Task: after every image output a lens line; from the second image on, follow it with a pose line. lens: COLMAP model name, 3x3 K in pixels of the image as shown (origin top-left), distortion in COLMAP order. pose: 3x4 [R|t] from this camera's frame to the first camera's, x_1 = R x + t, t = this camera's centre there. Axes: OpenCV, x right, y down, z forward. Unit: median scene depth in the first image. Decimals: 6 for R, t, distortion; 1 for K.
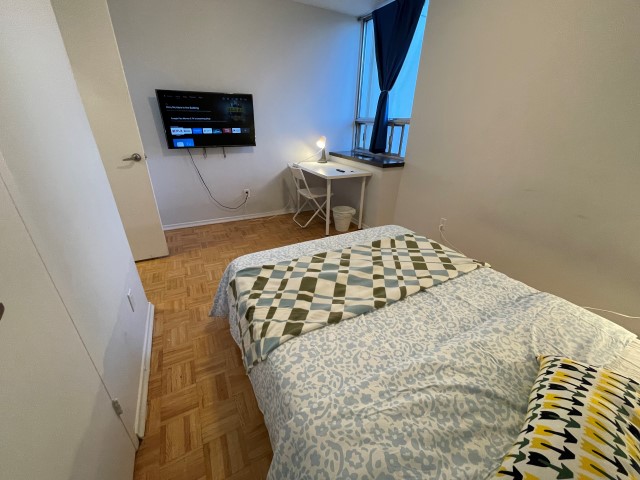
lens RADIAL K [[257.9, 0, 318.4], [0, 257.9, 241.9], [0, 0, 1]] dist [-0.005707, 0.002237]
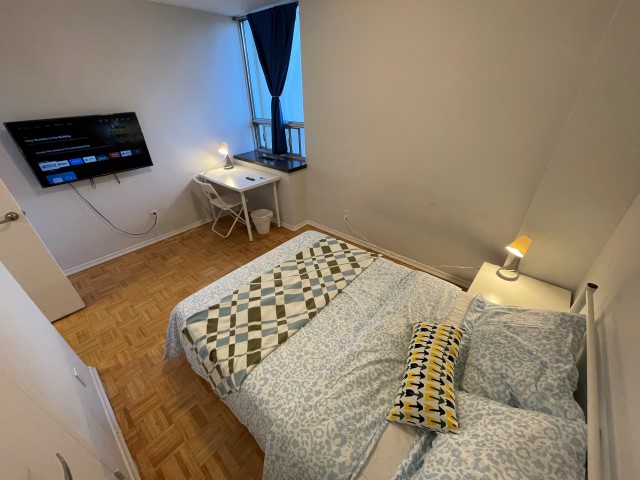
lens RADIAL K [[257.9, 0, 318.4], [0, 257.9, 241.9], [0, 0, 1]] dist [-0.005707, 0.002237]
pose [[0.932164, -0.223319, 0.284954, -0.021305], [0.191694, 0.972154, 0.134794, -0.215758], [-0.307122, -0.071026, 0.949016, -0.178977]]
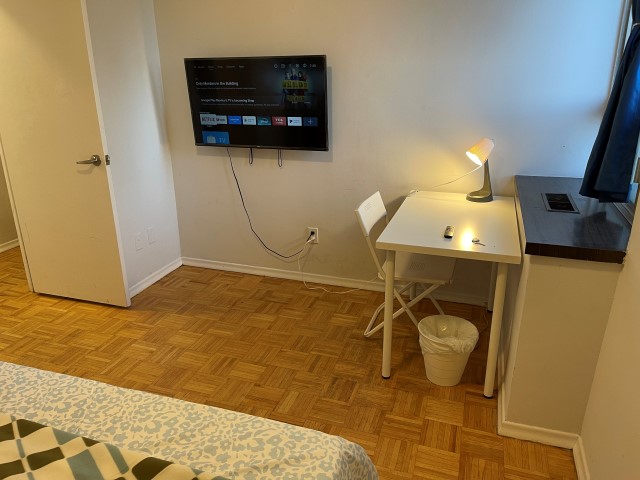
lens RADIAL K [[488.5, 0, 321.6], [0, 488.5, 236.5], [0, 0, 1]] dist [0.033934, -0.043705]
pose [[0.693916, 0.210631, -0.688560, 0.863601], [-0.286581, 0.958047, 0.004257, -0.406251], [0.660569, 0.194374, 0.725167, 0.628962]]
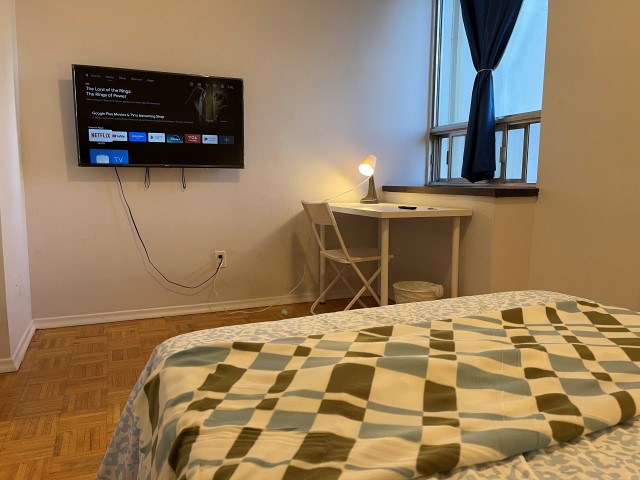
lens RADIAL K [[486.0, 0, 325.9], [0, 486.0, 237.6], [0, 0, 1]] dist [0.041895, -0.054199]
pose [[0.997930, -0.006356, -0.063987, -0.022927], [-0.014441, 0.947527, -0.319348, 0.153112], [0.062659, 0.319612, 0.945475, 0.216134]]
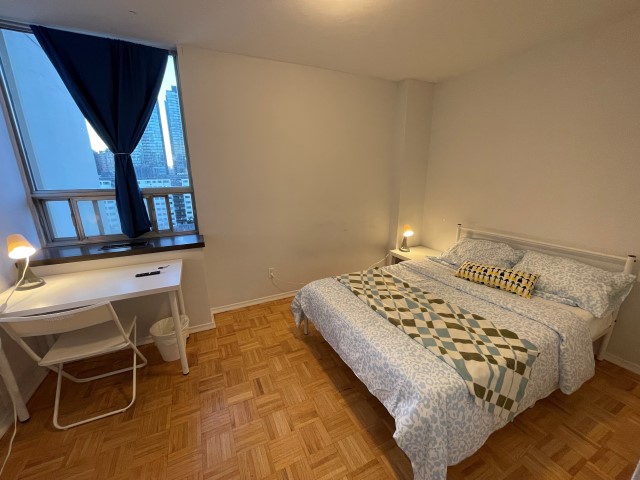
lens RADIAL K [[257.9, 0, 318.4], [0, 257.9, 241.9], [0, 0, 1]] dist [-0.005707, 0.002237]
pose [[0.031578, -0.279535, 0.959616, -0.865561], [0.435863, 0.867848, 0.238460, -0.581271], [-0.899459, 0.410731, 0.149244, 0.961748]]
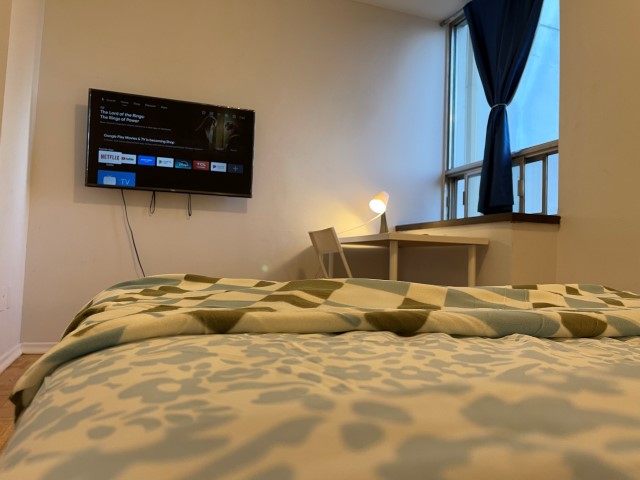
lens RADIAL K [[488.5, 0, 321.6], [0, 488.5, 236.5], [0, 0, 1]] dist [0.033934, -0.043705]
pose [[0.992679, 0.004071, -0.120710, 0.032110], [-0.061211, 0.878531, -0.473748, 0.296893], [0.104119, 0.477669, 0.872349, 0.374807]]
